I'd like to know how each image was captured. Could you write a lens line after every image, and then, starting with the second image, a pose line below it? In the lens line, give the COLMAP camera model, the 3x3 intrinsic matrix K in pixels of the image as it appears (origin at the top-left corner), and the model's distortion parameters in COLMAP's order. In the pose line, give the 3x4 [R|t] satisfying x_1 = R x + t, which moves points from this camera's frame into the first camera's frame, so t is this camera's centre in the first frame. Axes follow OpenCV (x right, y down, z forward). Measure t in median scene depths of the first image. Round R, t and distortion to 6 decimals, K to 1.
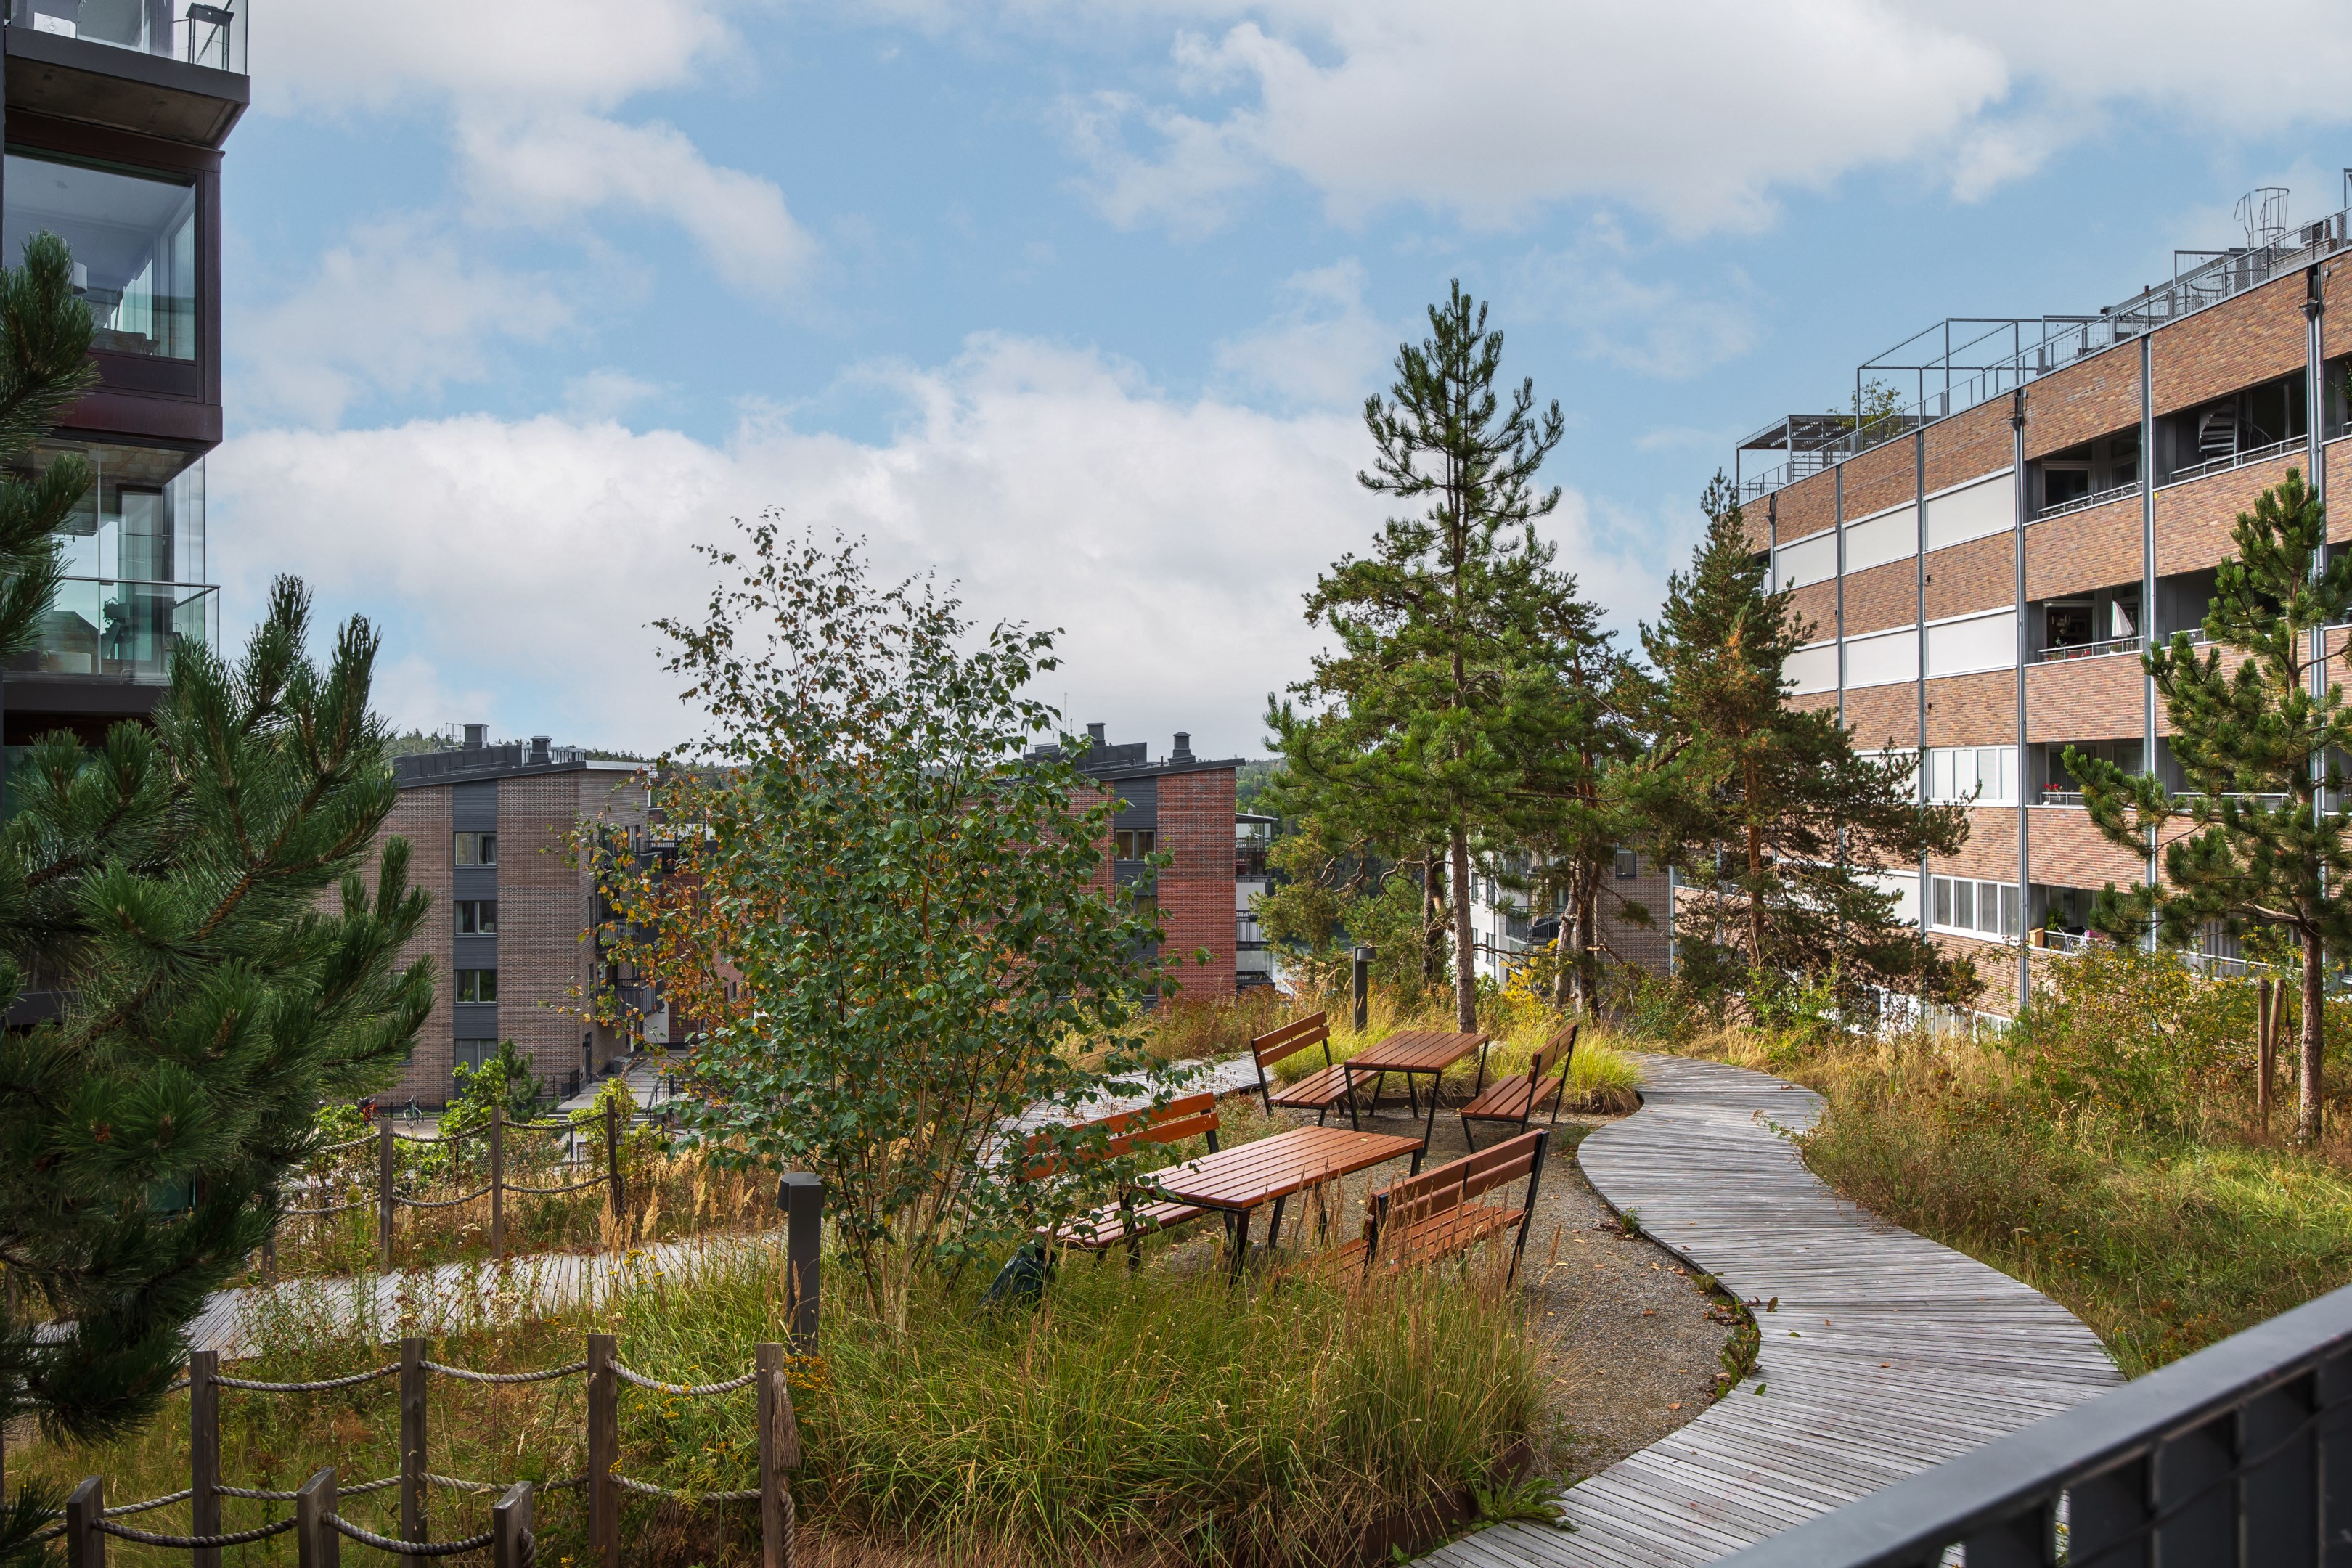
lens RADIAL K [[1805.8, 0, 1176.0], [0, 1805.8, 784.0], [0, 0, 1]] dist [0.003861, -0.012876]
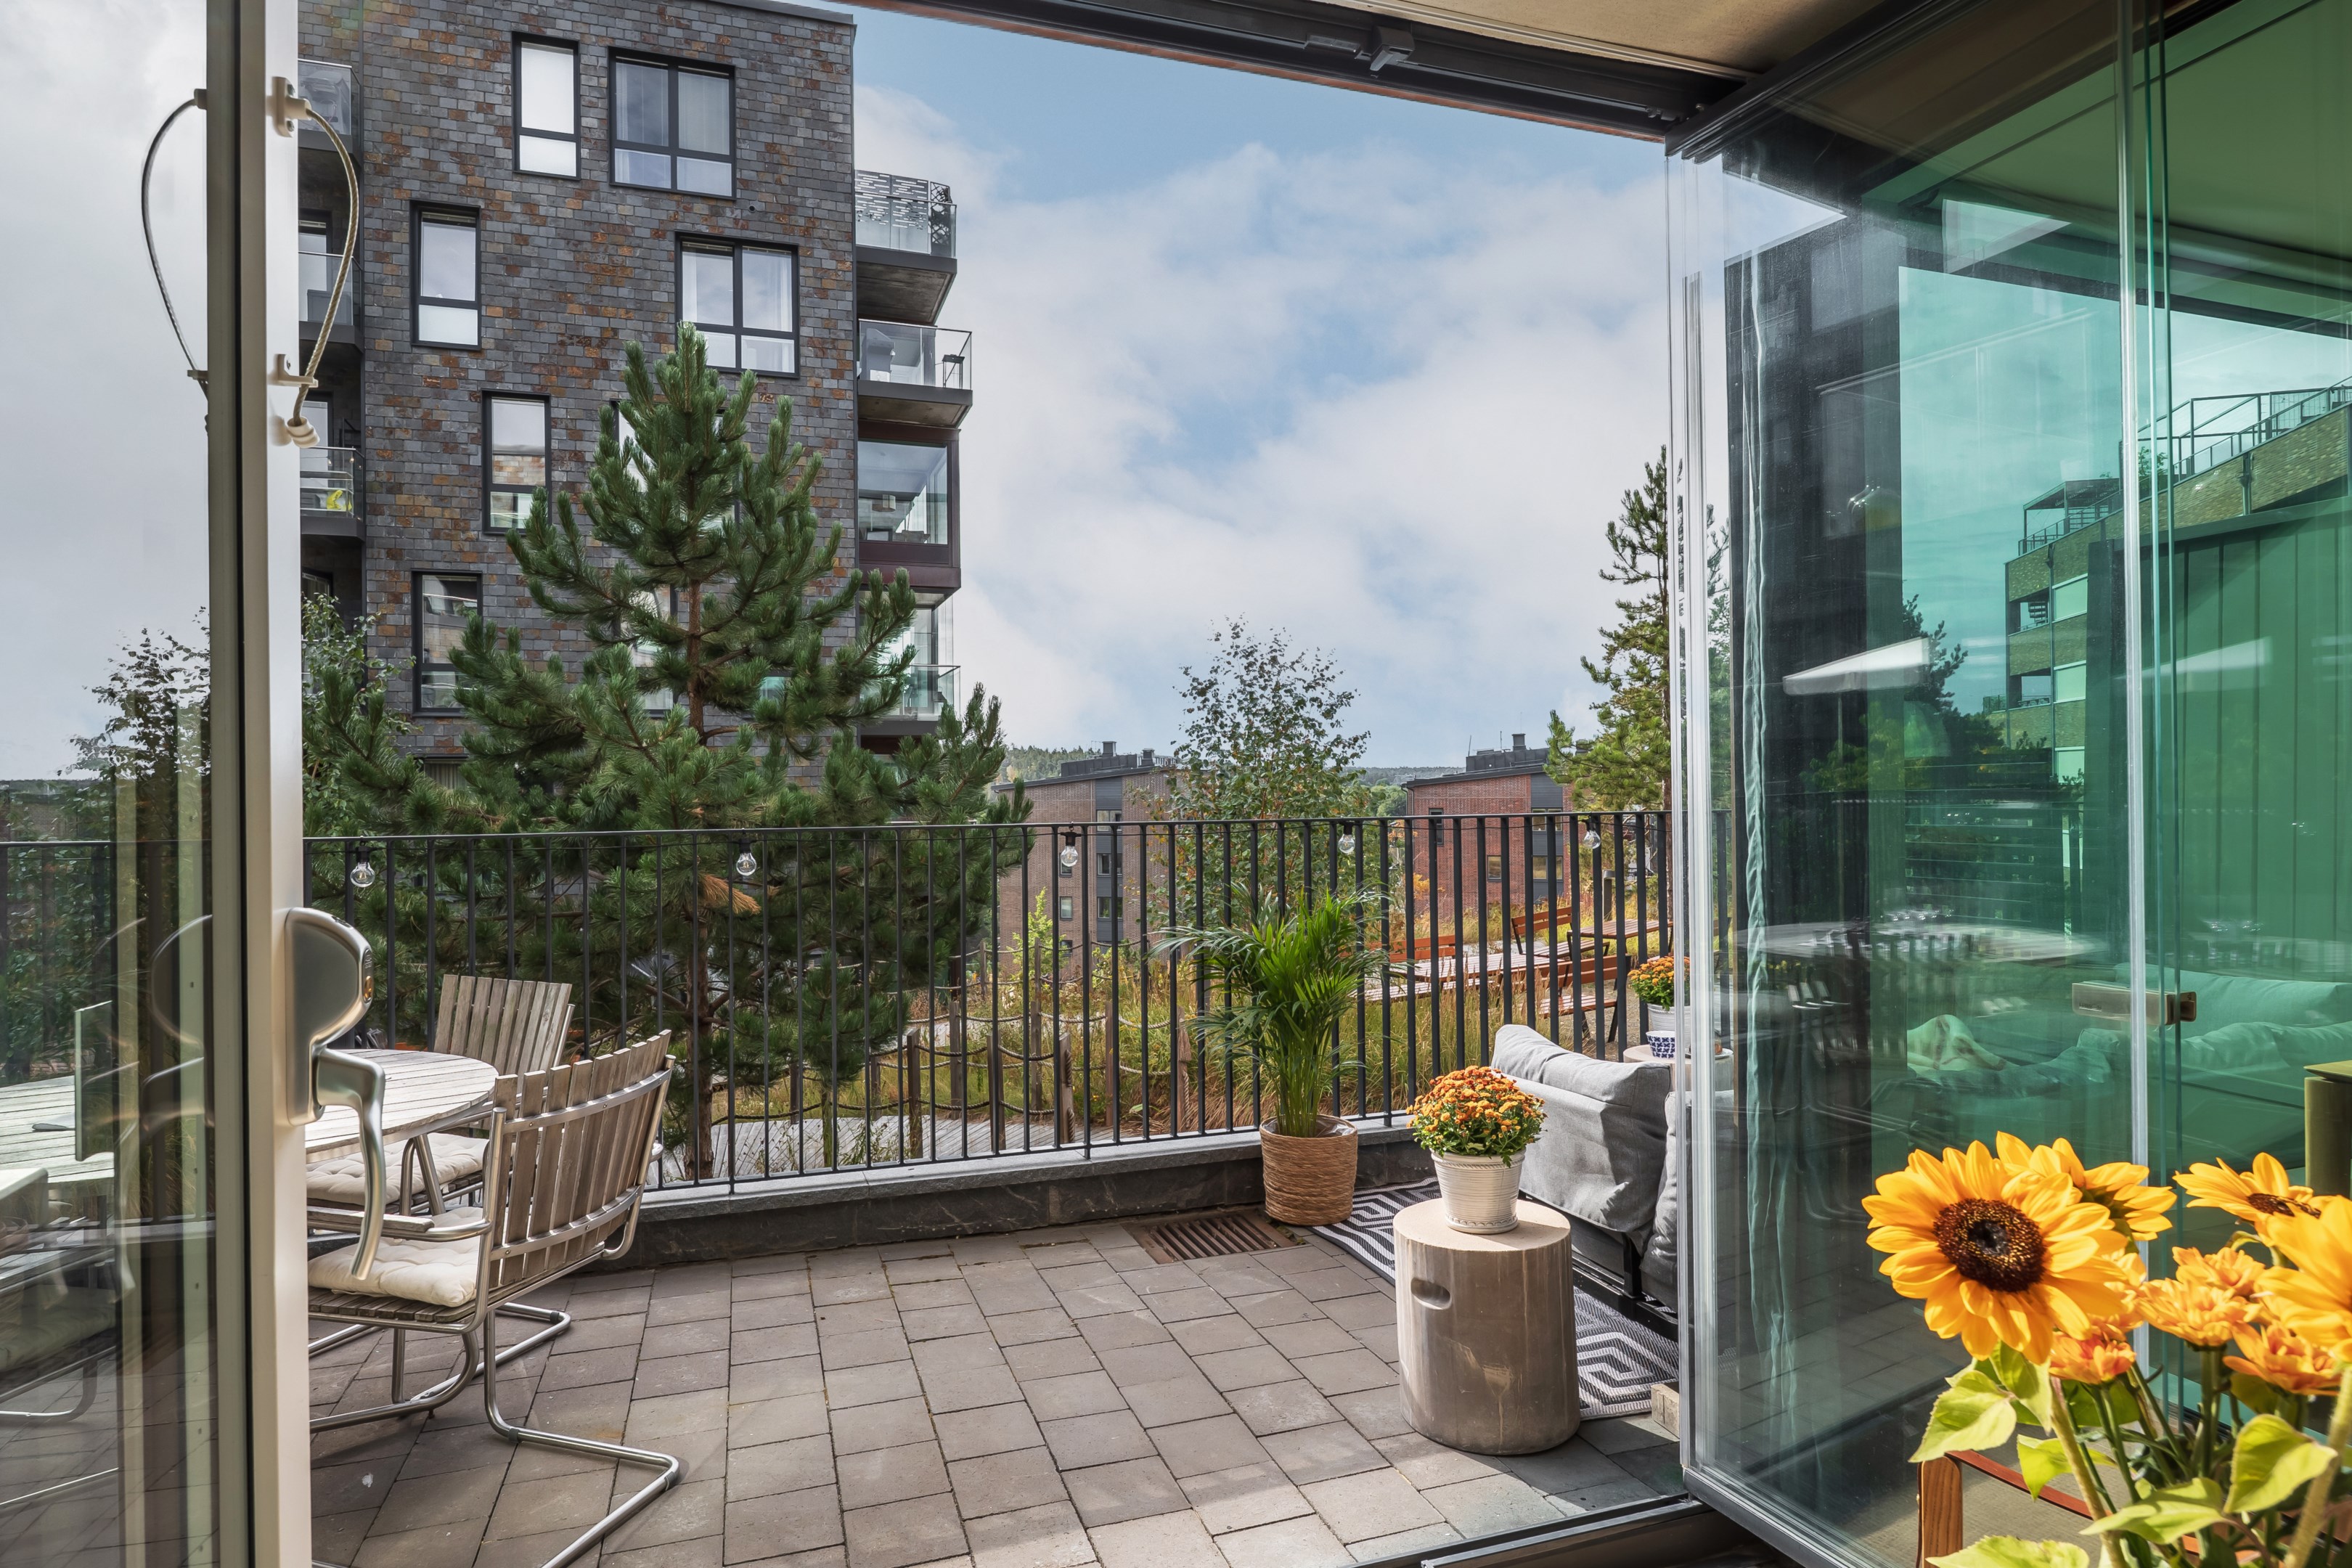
lens RADIAL K [[1231.3, 0, 1176.0], [0, 1231.3, 784.0], [0, 0, 1]] dist [0.001048, 0.000059]
pose [[0.950345, -0.005458, -0.311149, 0.052828], [0.007037, 0.999967, 0.003949, 0.005367], [0.311118, -0.005943, 0.950353, -0.096088]]
